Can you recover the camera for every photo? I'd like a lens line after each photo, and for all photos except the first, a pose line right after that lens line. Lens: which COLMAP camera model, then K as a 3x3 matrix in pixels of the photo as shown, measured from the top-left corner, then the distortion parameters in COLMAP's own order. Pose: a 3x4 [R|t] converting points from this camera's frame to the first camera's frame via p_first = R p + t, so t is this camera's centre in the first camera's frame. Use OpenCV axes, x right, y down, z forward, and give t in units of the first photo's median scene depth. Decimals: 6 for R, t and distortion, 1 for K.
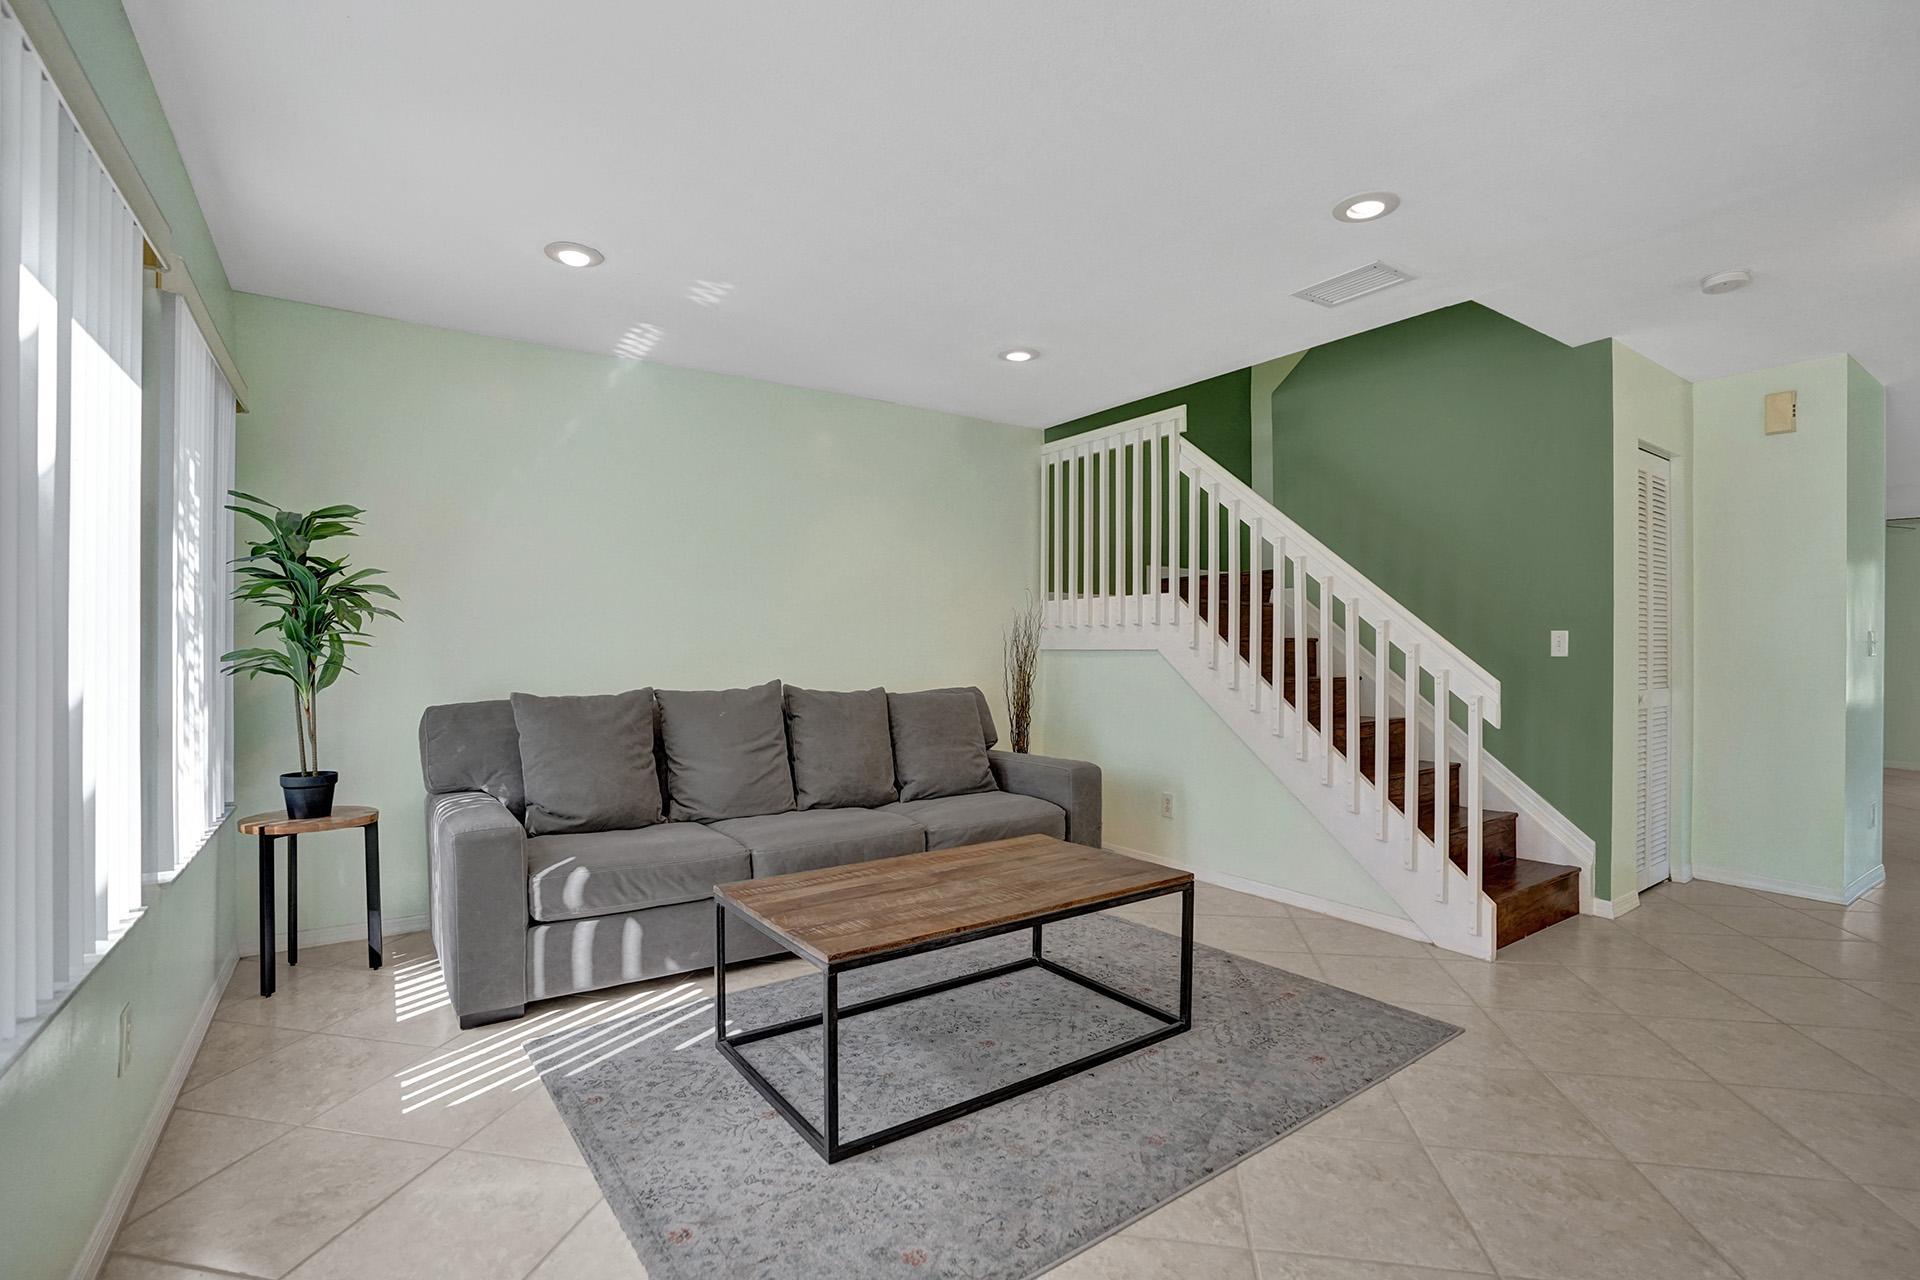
lens RADIAL K [[890.5, 0, 964.4], [0, 890.5, 649.5], [0, 0, 1]] dist [-0.072990, 0.029816]
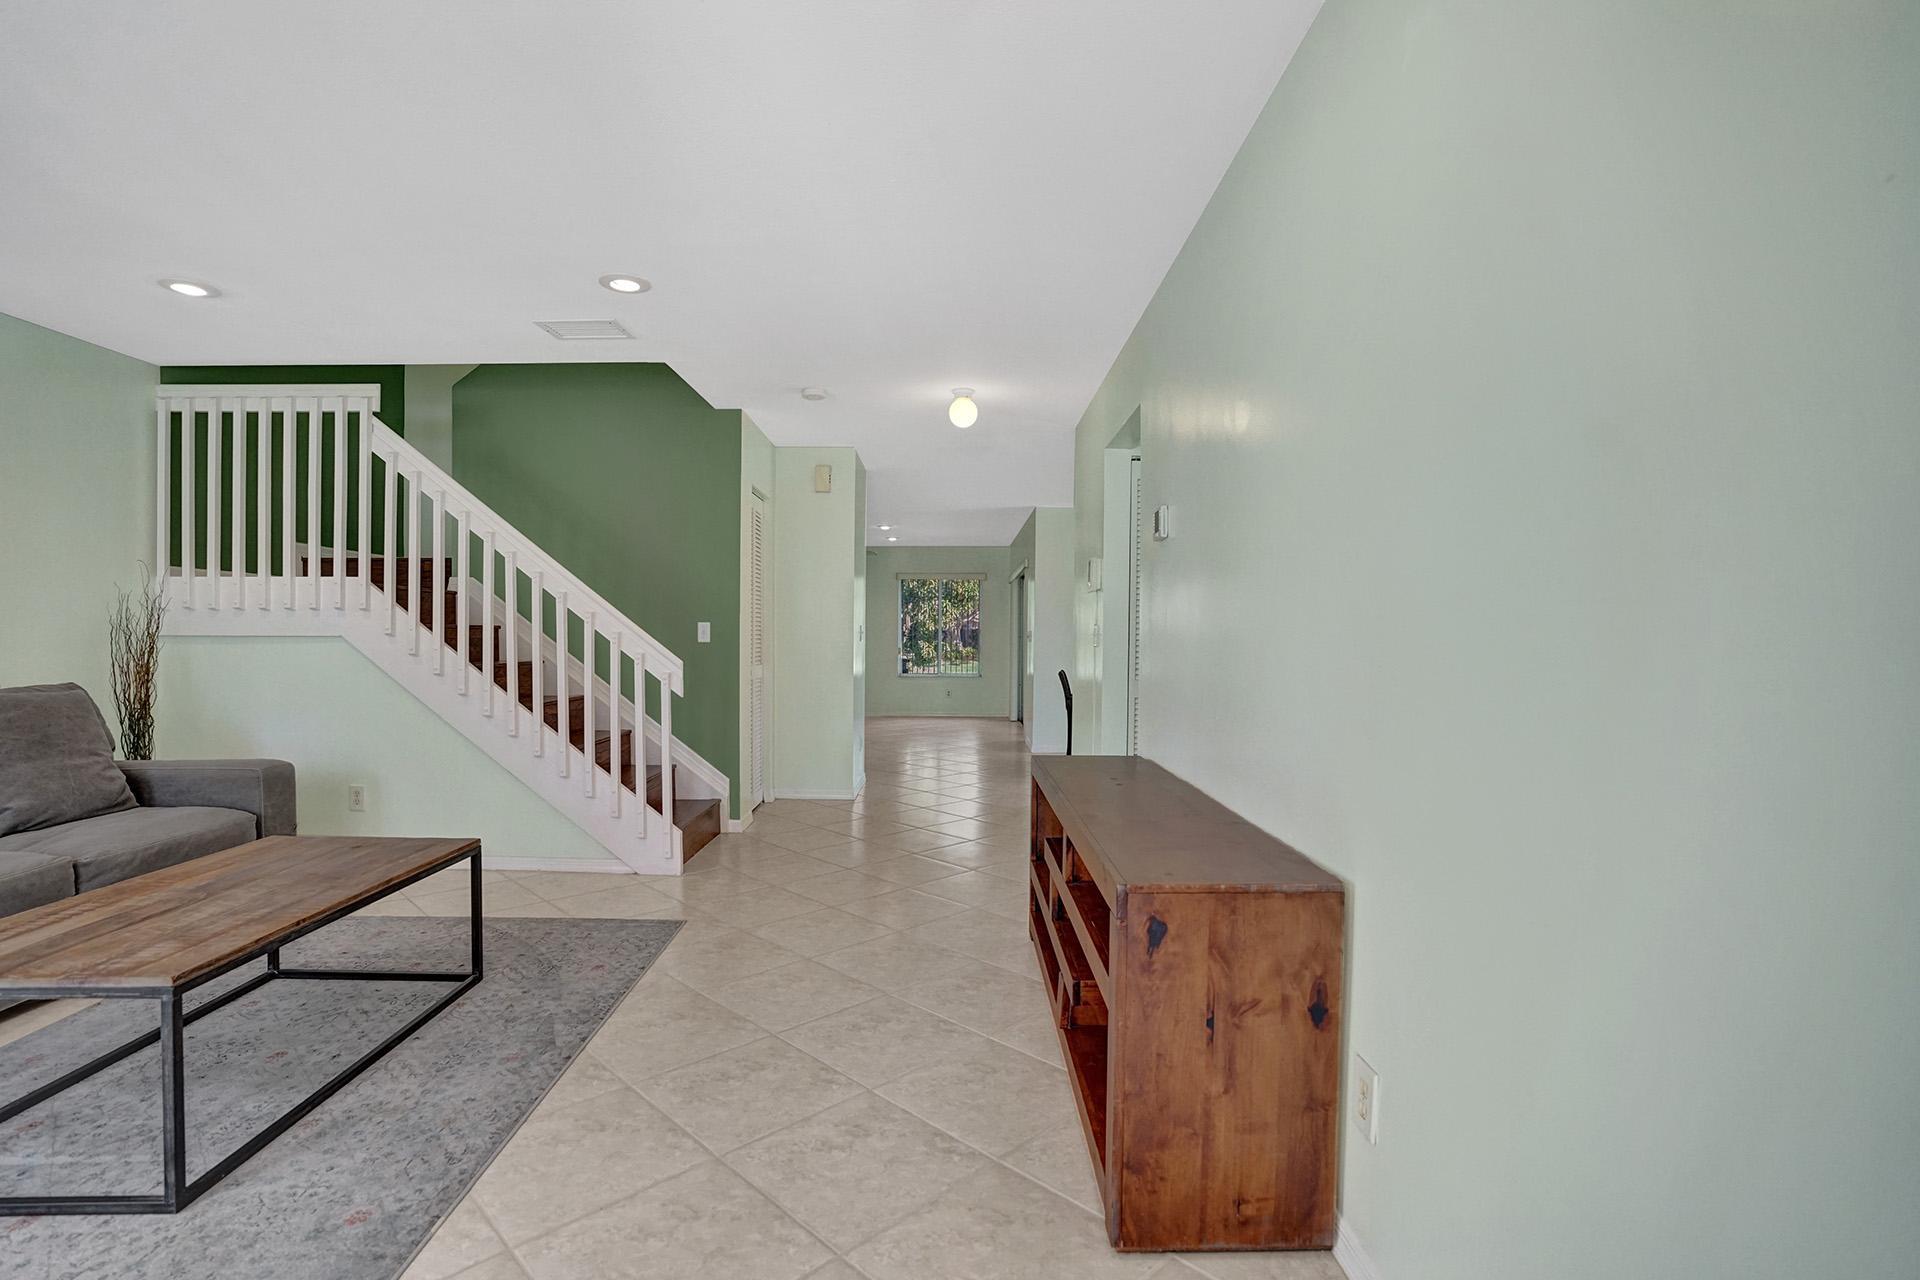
lens RADIAL K [[890.5, 0, 964.4], [0, 890.5, 649.5], [0, 0, 1]] dist [-0.072990, 0.029816]
pose [[0.552806, -0.009331, 0.833257, -0.265212], [-0.004092, 0.999895, 0.013912, -0.001219], [-0.833300, -0.011100, 0.552710, -0.092282]]
